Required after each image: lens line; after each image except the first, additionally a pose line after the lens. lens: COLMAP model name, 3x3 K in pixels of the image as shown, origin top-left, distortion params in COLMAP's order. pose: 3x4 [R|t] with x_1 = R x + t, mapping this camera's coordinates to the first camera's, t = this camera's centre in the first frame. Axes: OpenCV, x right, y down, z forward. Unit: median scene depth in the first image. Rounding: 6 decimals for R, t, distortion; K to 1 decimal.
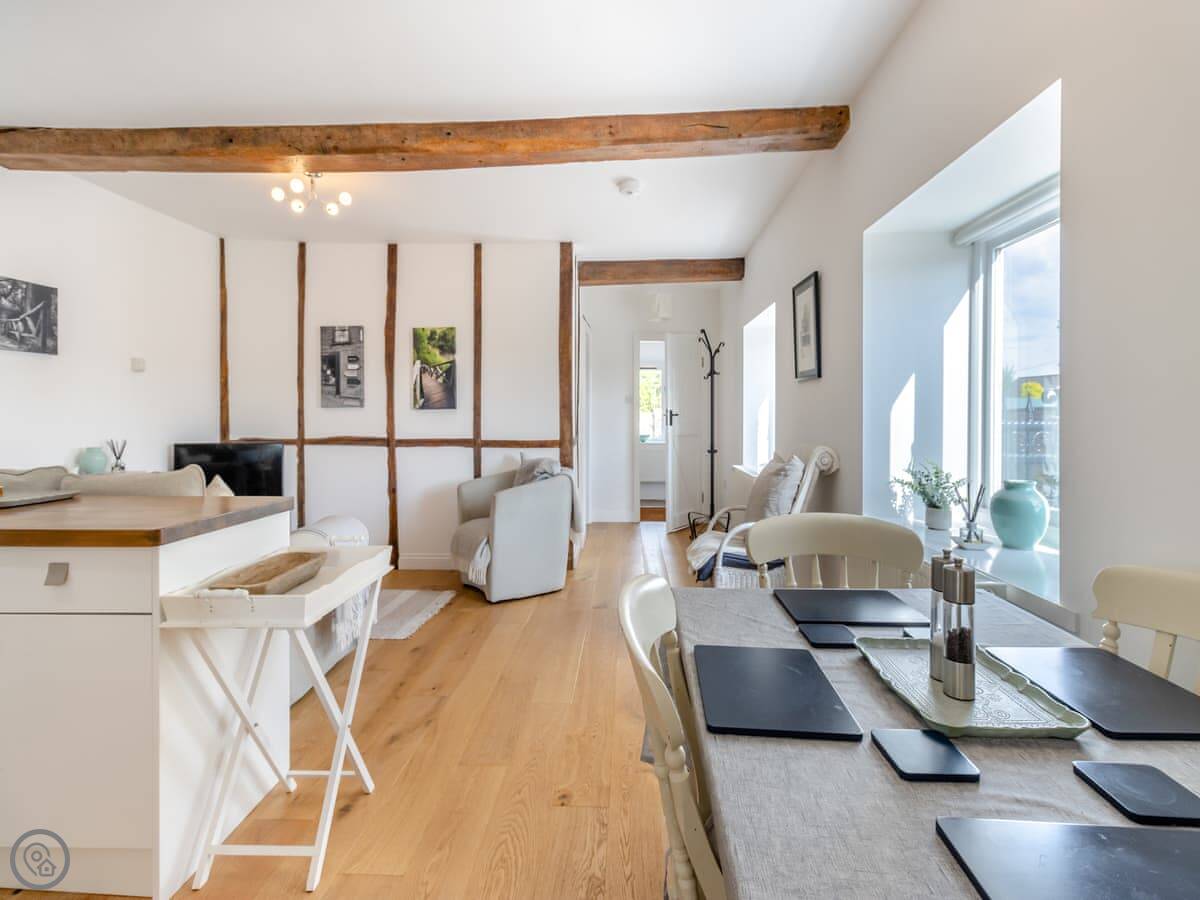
lens RADIAL K [[559.3, 0, 607.5], [0, 559.3, 421.1], [0, 0, 1]] dist [0.001217, 0.000573]
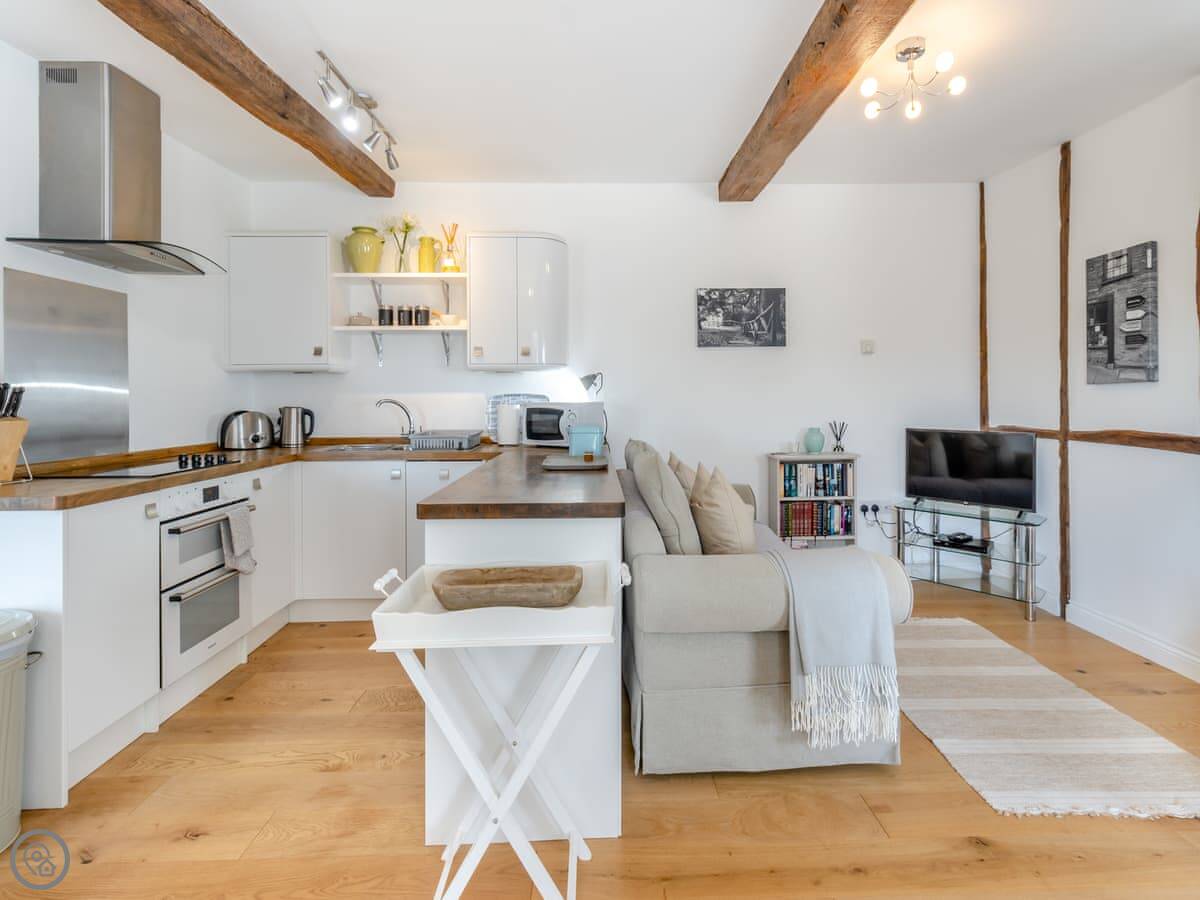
lens RADIAL K [[565.1, 0, 606.4], [0, 565.1, 398.9], [0, 0, 1]] dist [0.004168, 0.001396]
pose [[0.063723, -0.000575, -0.997967, 0.160902], [-0.002619, 0.999996, -0.000744, -0.008052], [0.997964, 0.002661, 0.063721, 0.586077]]
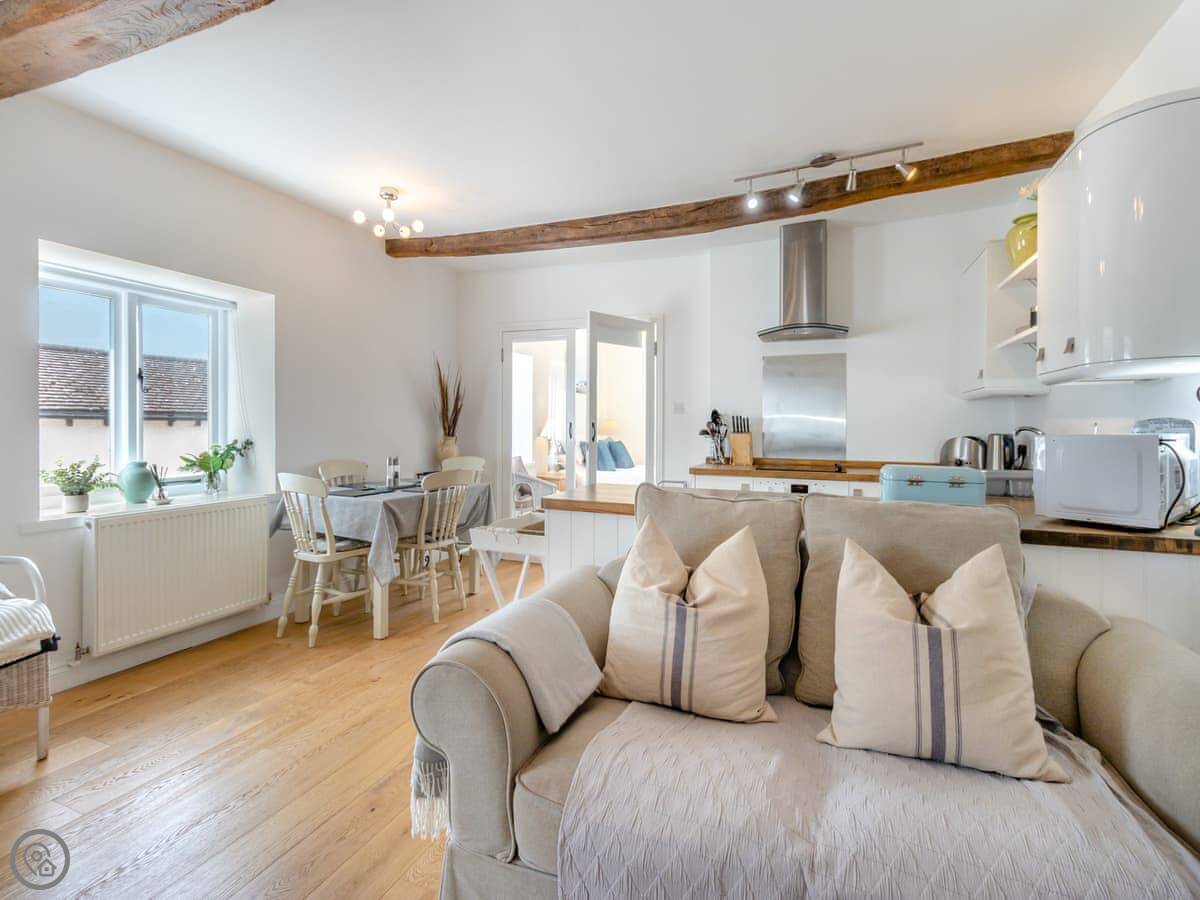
lens RADIAL K [[559.3, 0, 607.5], [0, 559.3, 421.1], [0, 0, 1]] dist [0.001217, 0.000573]
pose [[-0.942631, -0.006812, 0.333767, -0.671403], [-0.006525, 0.999977, 0.001983, -0.012726], [-0.333772, -0.000308, -0.942654, 1.284186]]
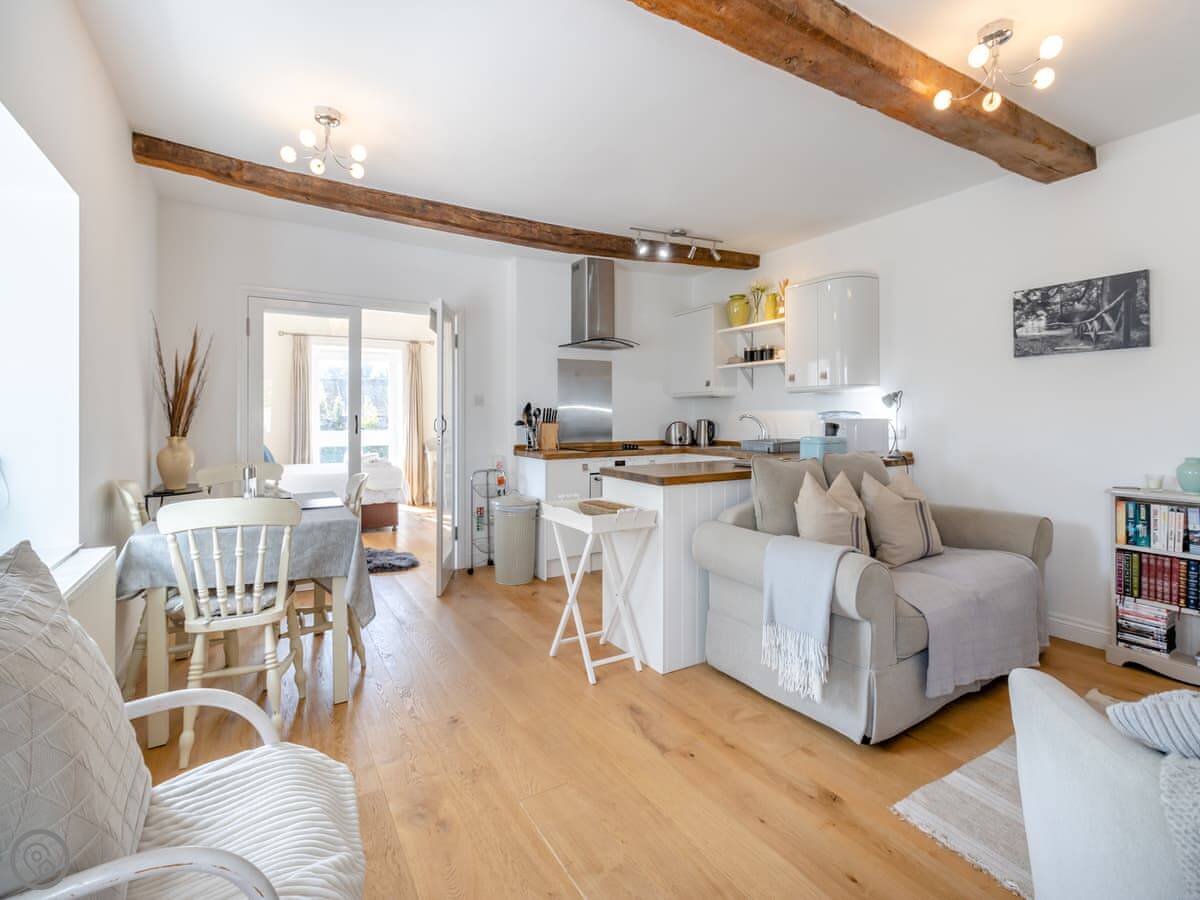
lens RADIAL K [[562.1, 0, 608.8], [0, 562.1, 409.9], [0, 0, 1]] dist [0.001366, 0.000777]
pose [[-0.830469, -0.003661, -0.557052, 0.201418], [-0.002872, 0.999993, -0.002289, -0.016575], [0.557057, -0.000301, -0.830474, 1.319964]]
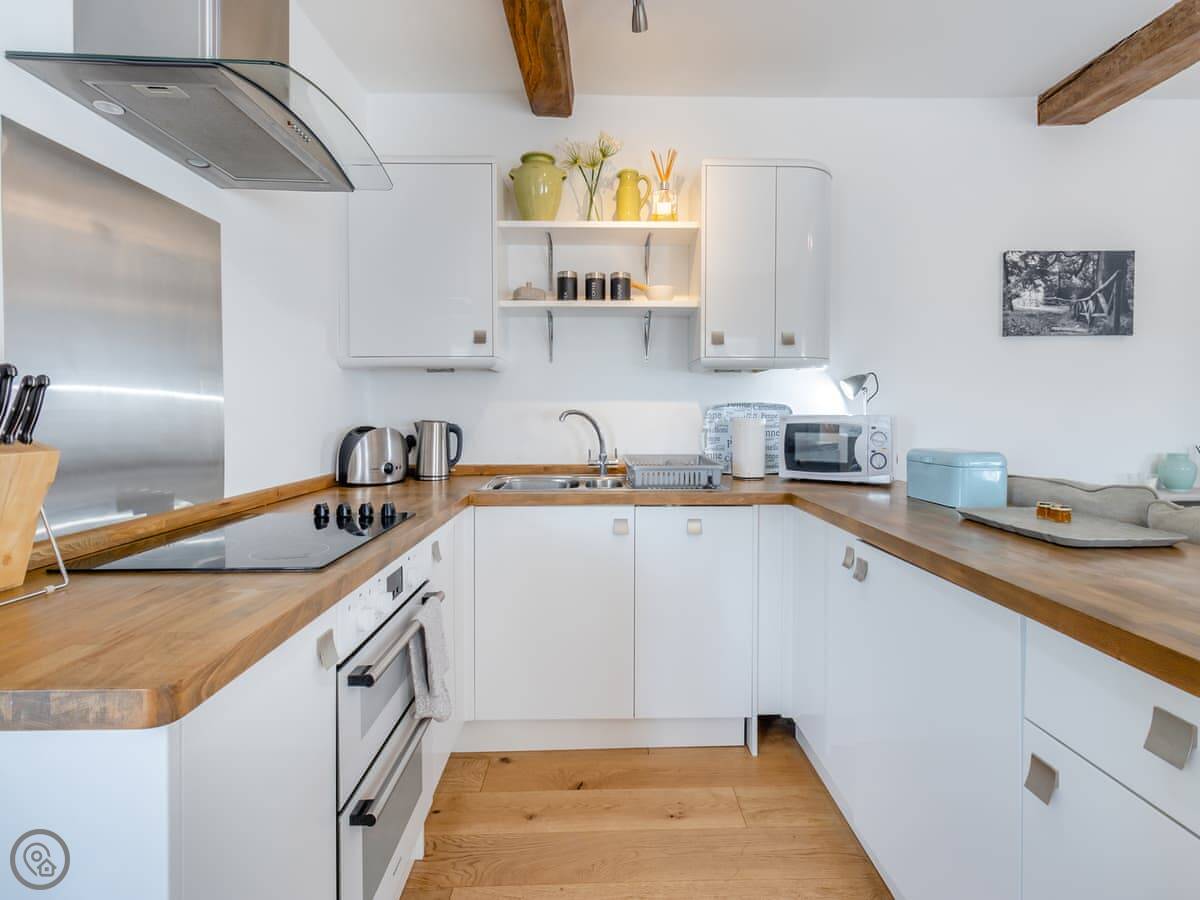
lens RADIAL K [[559.3, 0, 607.5], [0, 559.3, 421.1], [0, 0, 1]] dist [0.001217, 0.000573]
pose [[0.058739, 0.014038, -0.998175, -0.240808], [-0.005870, 0.999889, 0.013716, -0.002363], [0.998256, 0.005053, 0.058815, 0.219511]]
